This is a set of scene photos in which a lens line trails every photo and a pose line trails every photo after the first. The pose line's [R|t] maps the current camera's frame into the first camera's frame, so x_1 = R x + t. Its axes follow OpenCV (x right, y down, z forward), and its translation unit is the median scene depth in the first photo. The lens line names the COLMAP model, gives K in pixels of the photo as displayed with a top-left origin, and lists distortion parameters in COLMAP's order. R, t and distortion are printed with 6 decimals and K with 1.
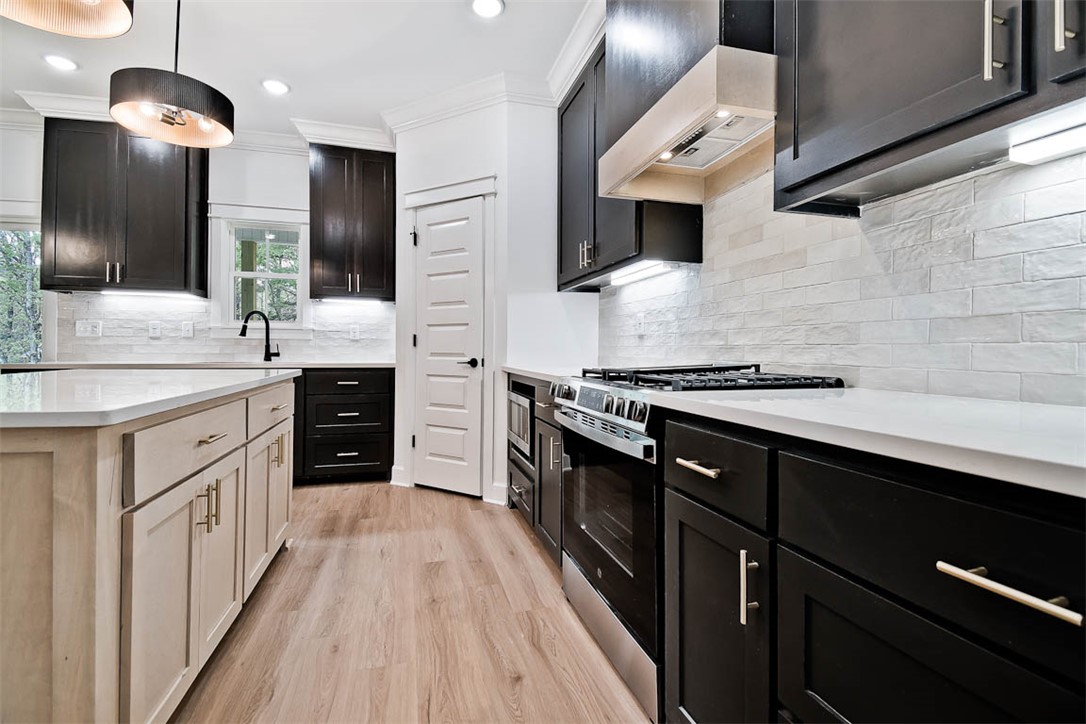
lens RADIAL K [[478.3, 0, 546.5], [0, 478.3, 361.6], [0, 0, 1]] dist [-0.005228, -0.010362]
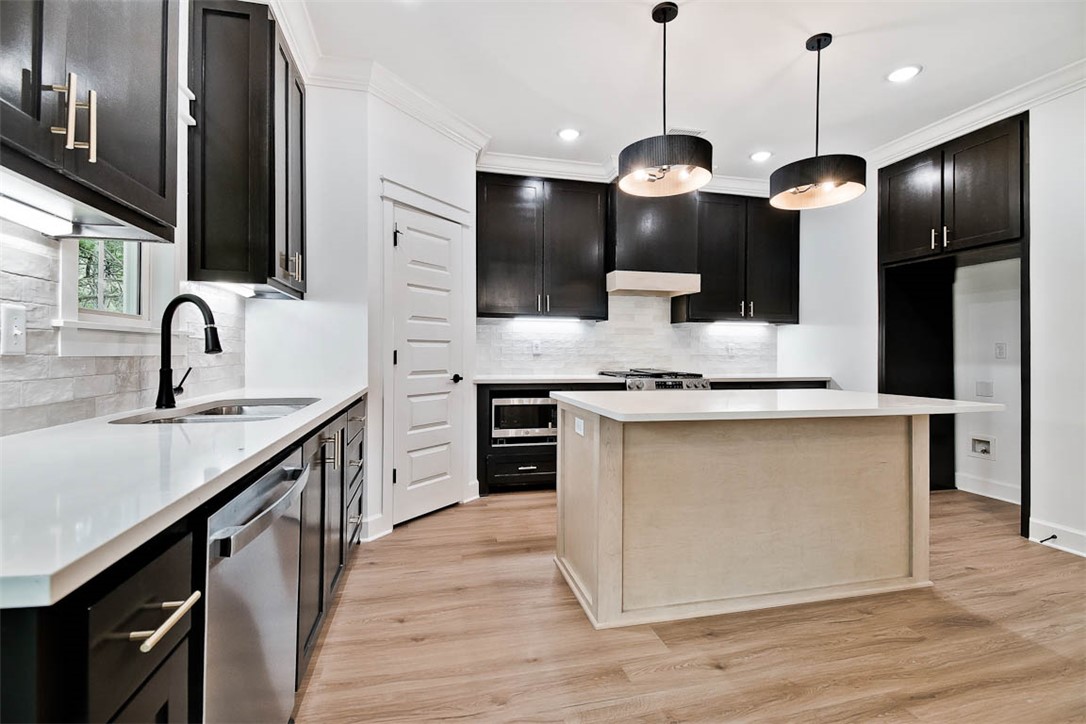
lens RADIAL K [[478.3, 0, 534.6], [0, 478.3, 361.2], [0, 0, 1]] dist [-0.005228, -0.010362]
pose [[0.073090, -0.023673, 0.997044, -1.098962], [0.018199, 0.999583, 0.022399, -0.051847], [-0.997159, 0.016508, 0.073491, 0.679667]]
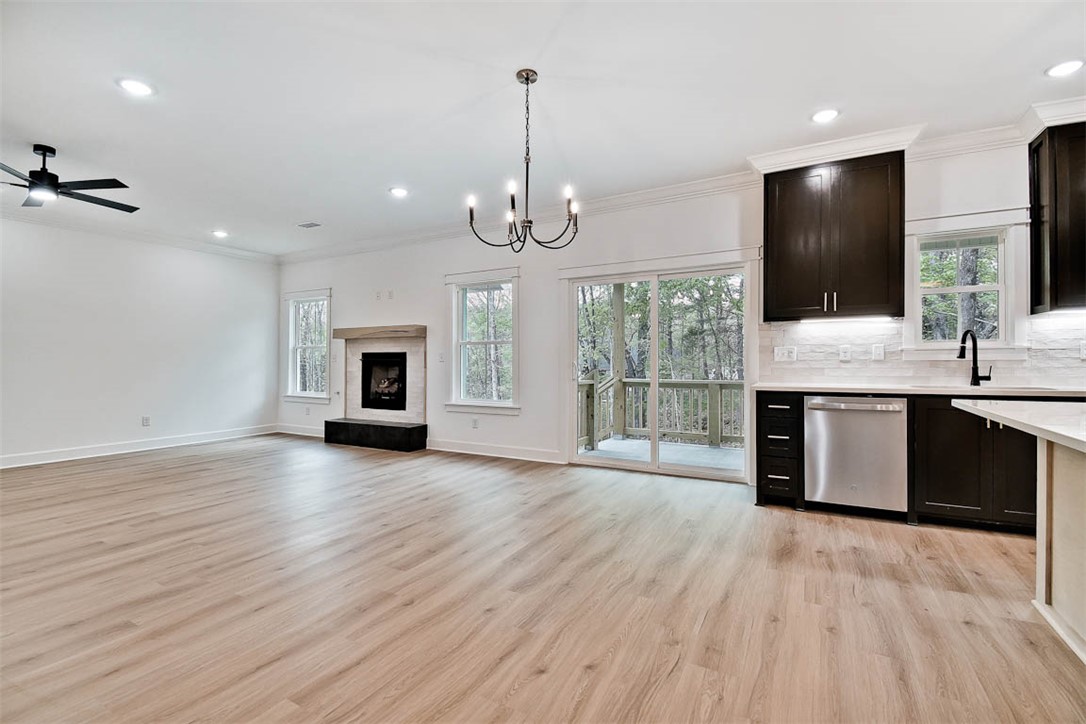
lens RADIAL K [[478.3, 0, 540.9], [0, 478.3, 358.3], [0, 0, 1]] dist [-0.005228, -0.010362]
pose [[0.698201, -0.014353, -0.715758, -0.570218], [-0.005811, 0.999652, -0.025714, -0.026632], [0.715878, 0.022113, 0.697875, -0.216494]]
